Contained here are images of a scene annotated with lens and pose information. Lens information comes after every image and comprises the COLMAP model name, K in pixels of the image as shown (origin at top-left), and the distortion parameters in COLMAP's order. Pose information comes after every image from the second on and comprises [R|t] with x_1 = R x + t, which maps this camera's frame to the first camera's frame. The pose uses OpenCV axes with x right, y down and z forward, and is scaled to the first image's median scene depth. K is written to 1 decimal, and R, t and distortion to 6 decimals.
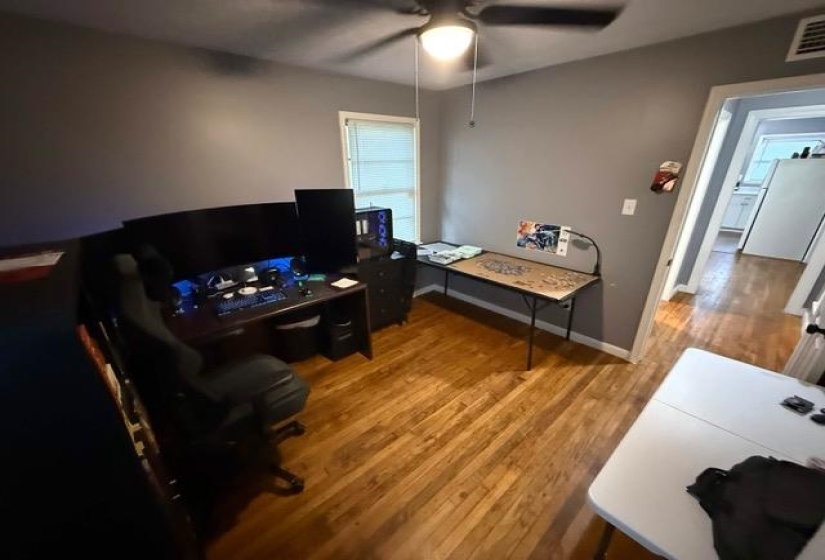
lens RADIAL K [[324.3, 0, 411.1], [0, 324.3, 291.5], [0, 0, 1]] dist [0.000227, 0.000009]
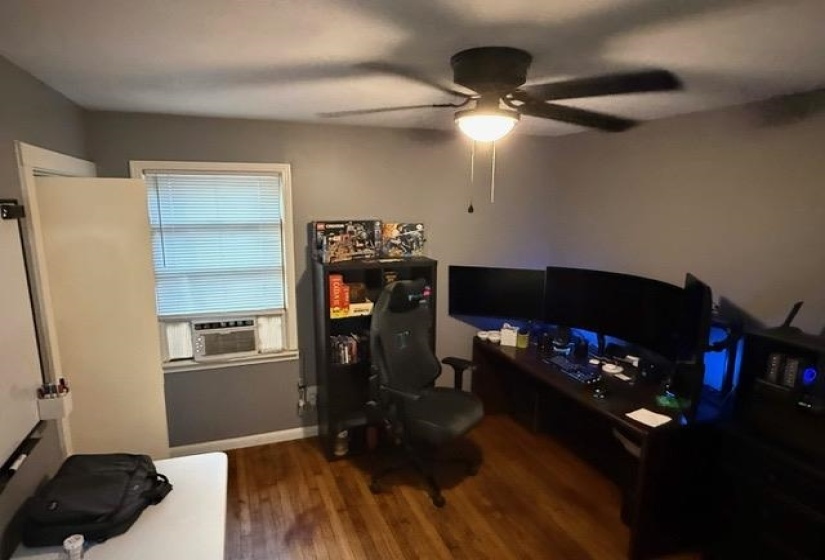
lens RADIAL K [[491.0, 0, 412.5], [0, 491.0, 280.0], [0, 0, 1]] dist [0.000595, 0.000105]
pose [[-0.352891, 0.166397, -0.920750, 0.961053], [-0.350287, 0.889003, 0.294912, -0.465020], [0.867621, 0.426598, -0.255435, 0.874006]]
